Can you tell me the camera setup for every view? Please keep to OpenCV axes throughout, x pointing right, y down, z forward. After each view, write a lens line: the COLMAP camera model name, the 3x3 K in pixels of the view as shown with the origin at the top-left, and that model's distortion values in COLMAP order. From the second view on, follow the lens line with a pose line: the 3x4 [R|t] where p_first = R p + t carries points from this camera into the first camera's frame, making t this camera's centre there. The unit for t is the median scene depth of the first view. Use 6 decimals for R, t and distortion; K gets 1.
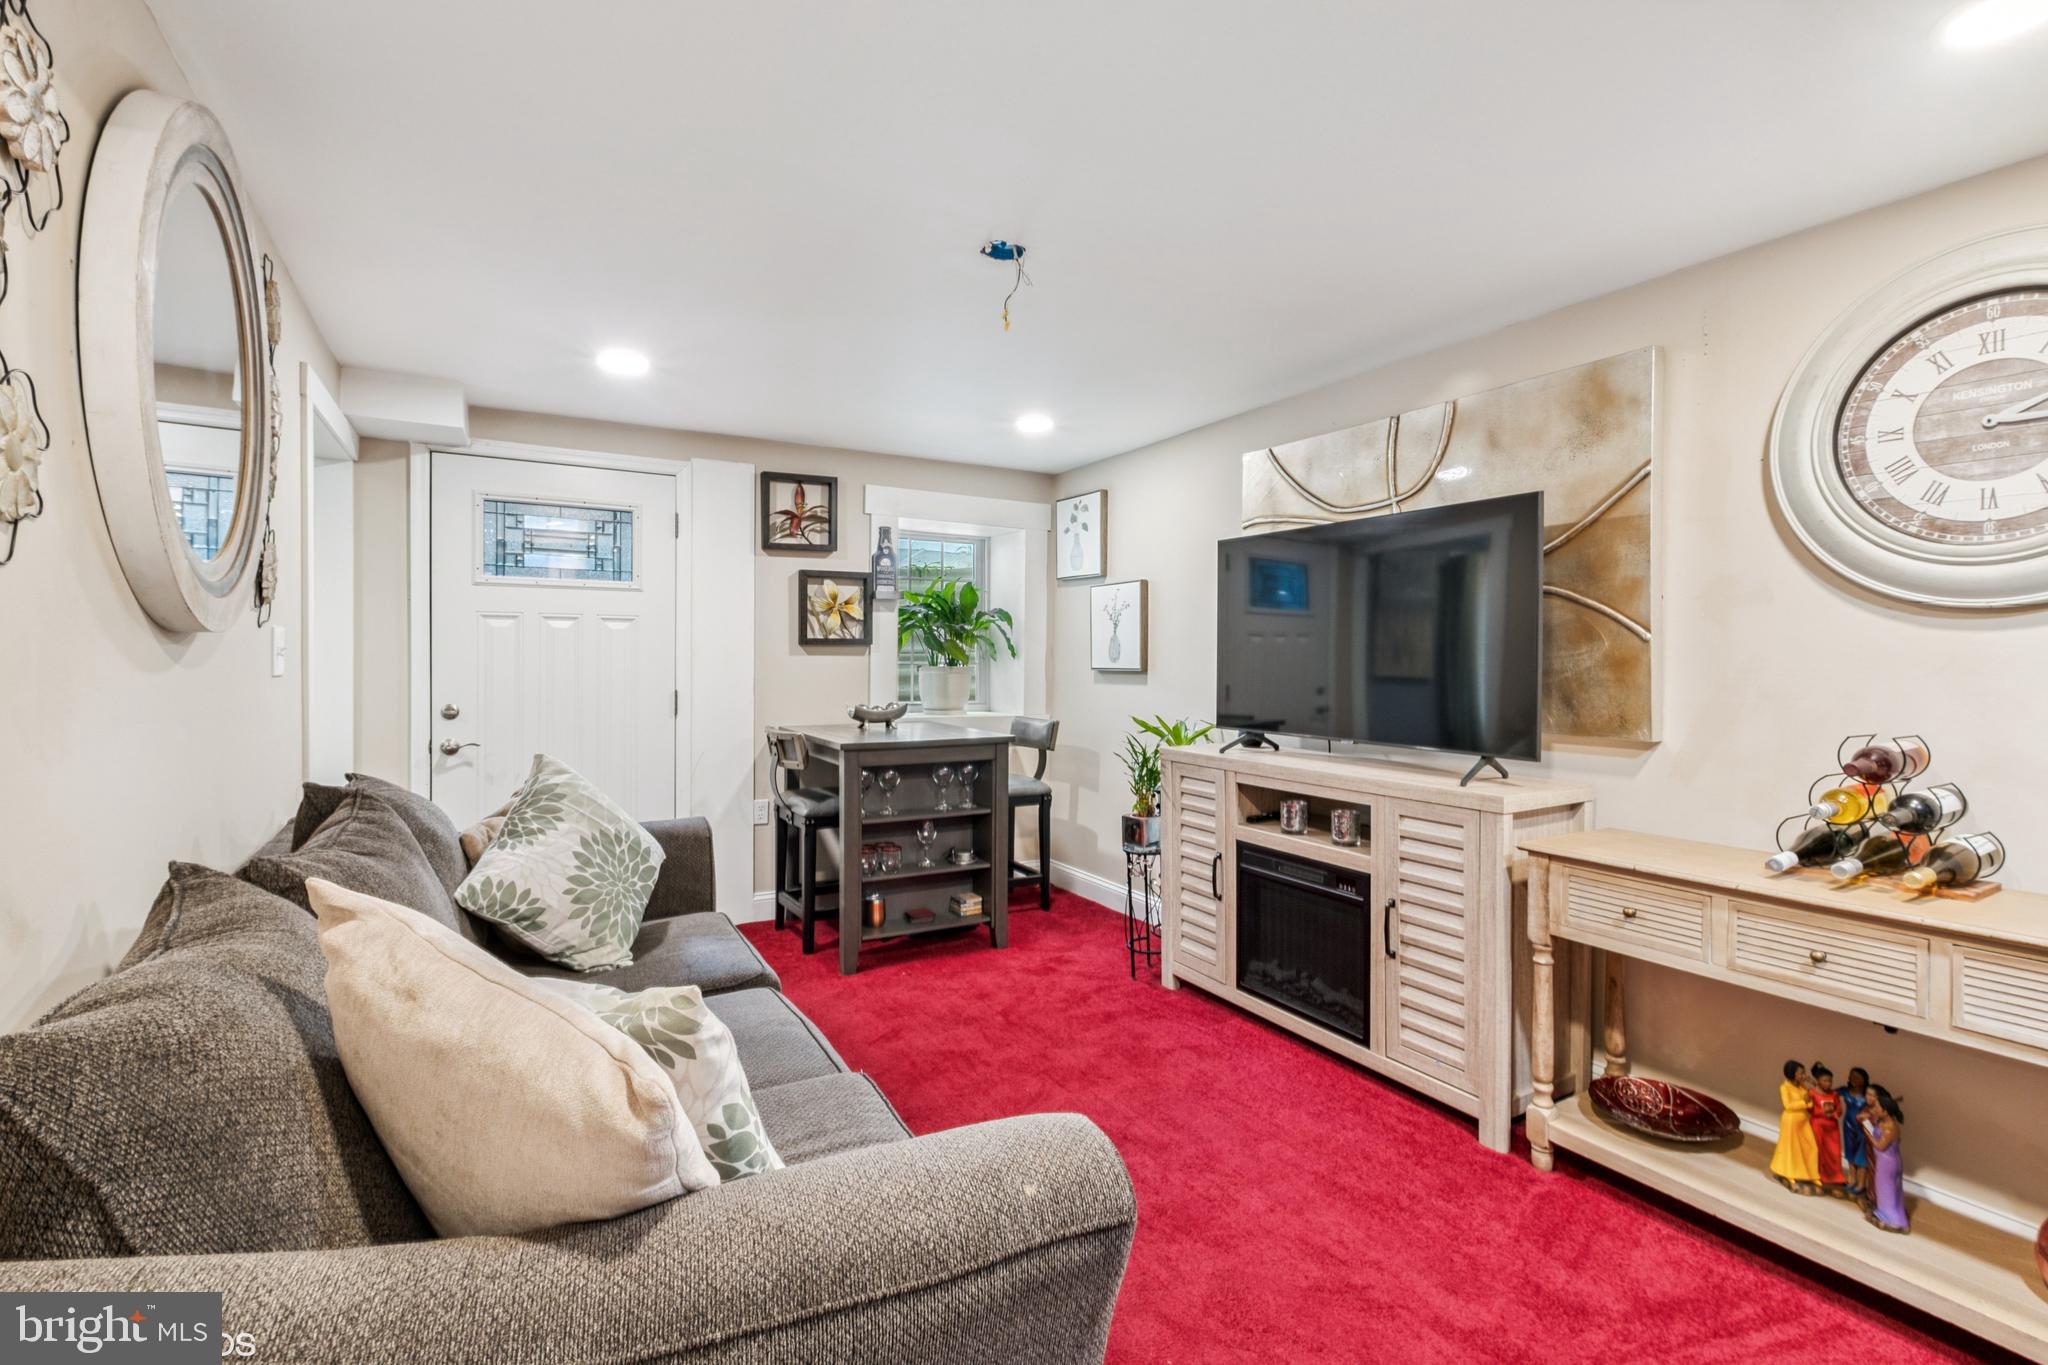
lens RADIAL K [[910.5, 0, 1038.8], [0, 910.5, 643.8], [0, 0, 1]] dist [0.000249, -0.000678]
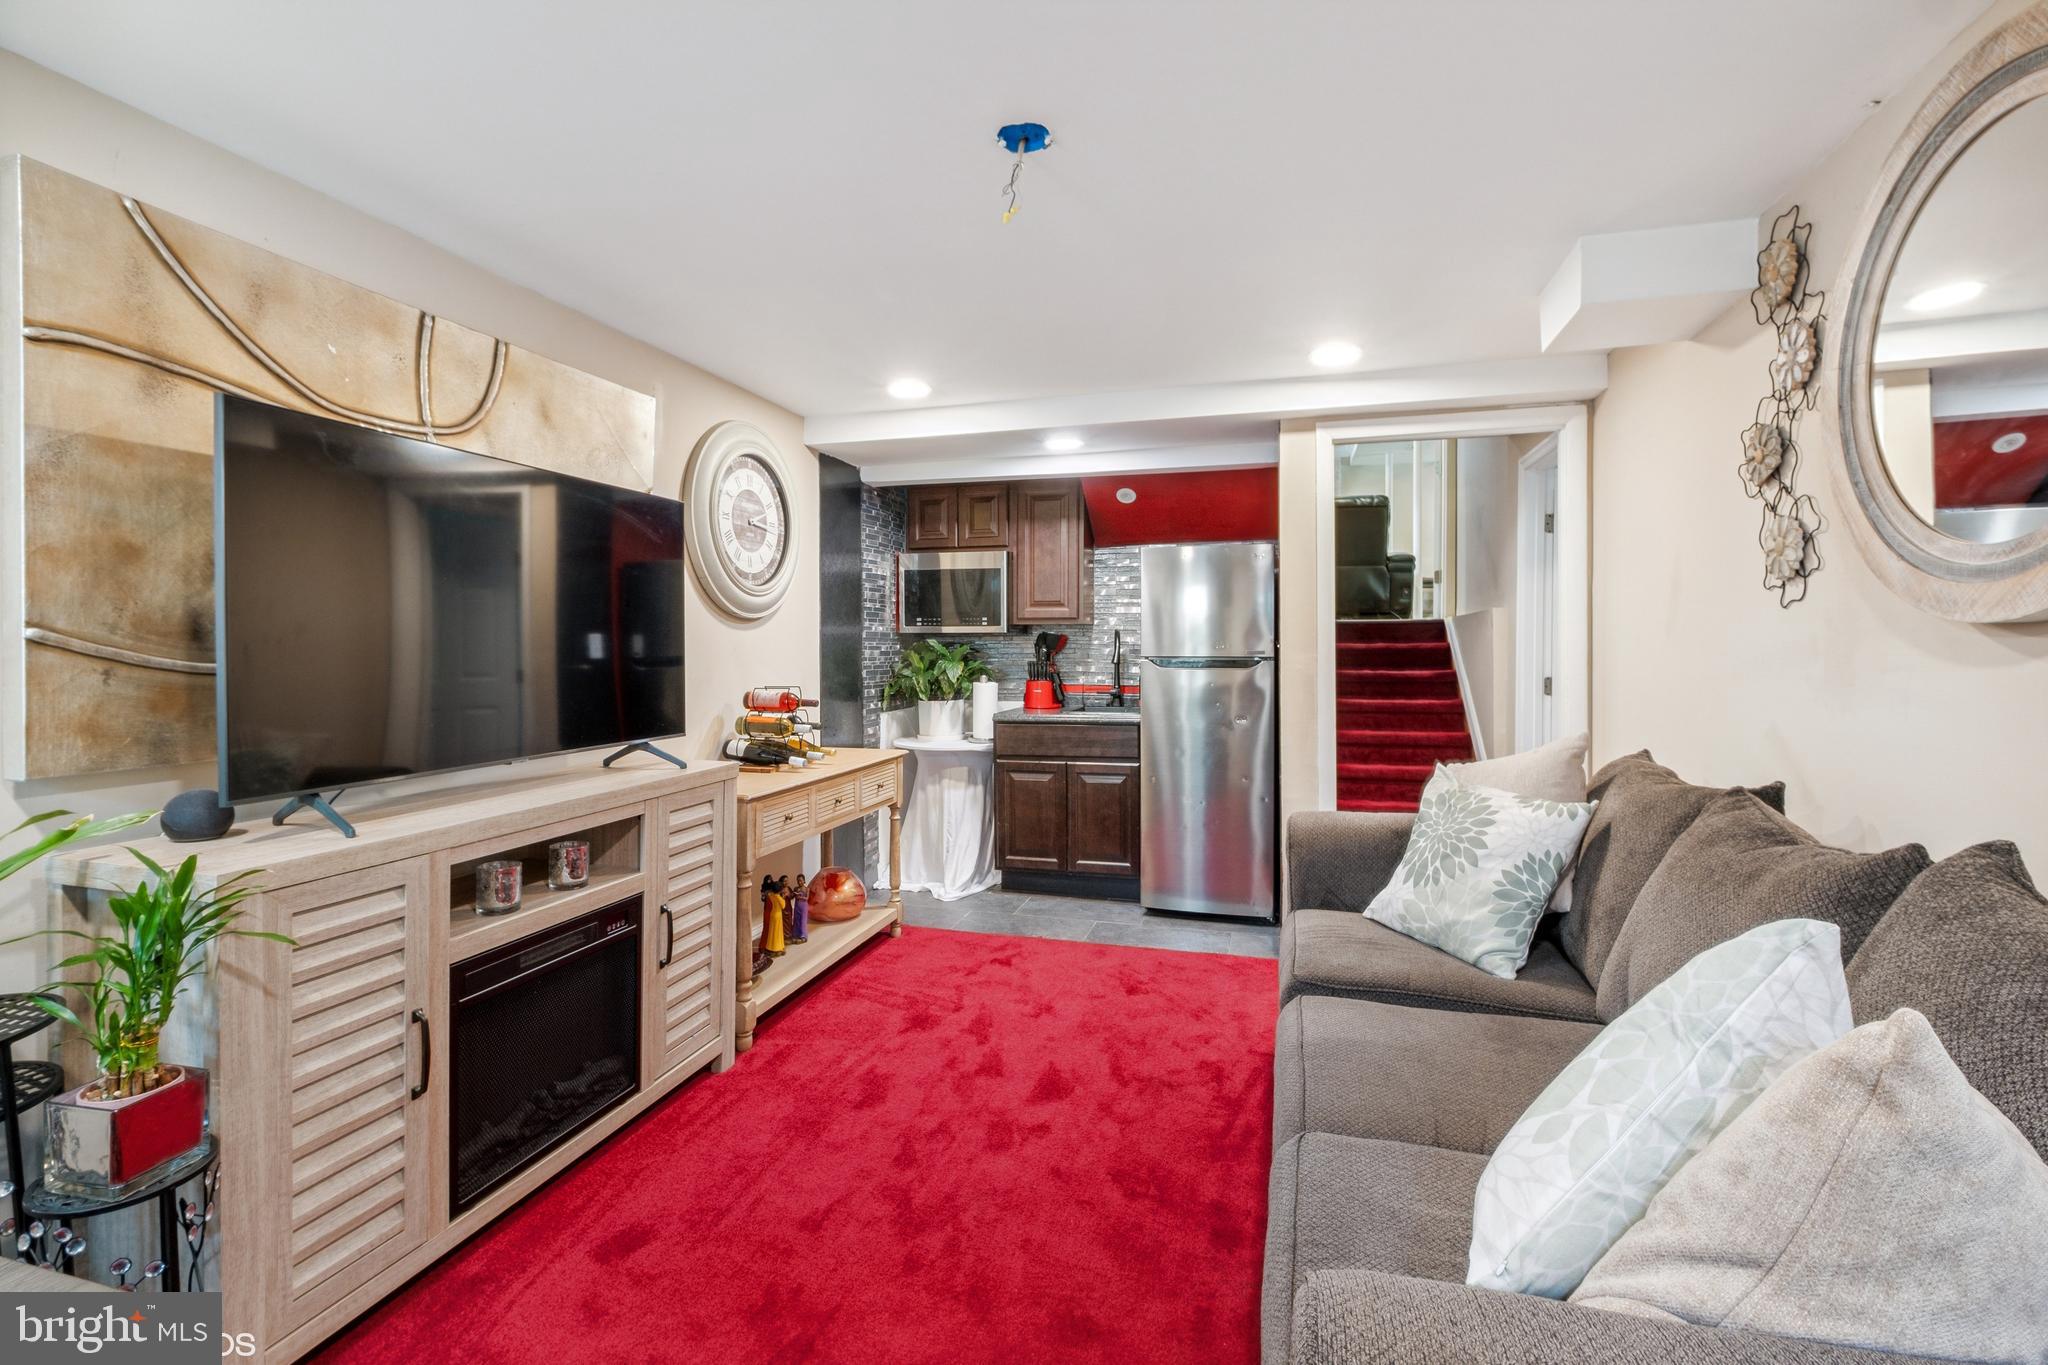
lens RADIAL K [[910.5, 0, 1038.8], [0, 910.5, 643.8], [0, 0, 1]] dist [0.000249, -0.000678]
pose [[-0.688239, 0.002365, 0.725480, -0.522708], [-0.003489, 0.999972, -0.006570, 0.015947], [-0.725476, -0.007053, -0.688212, 1.282109]]
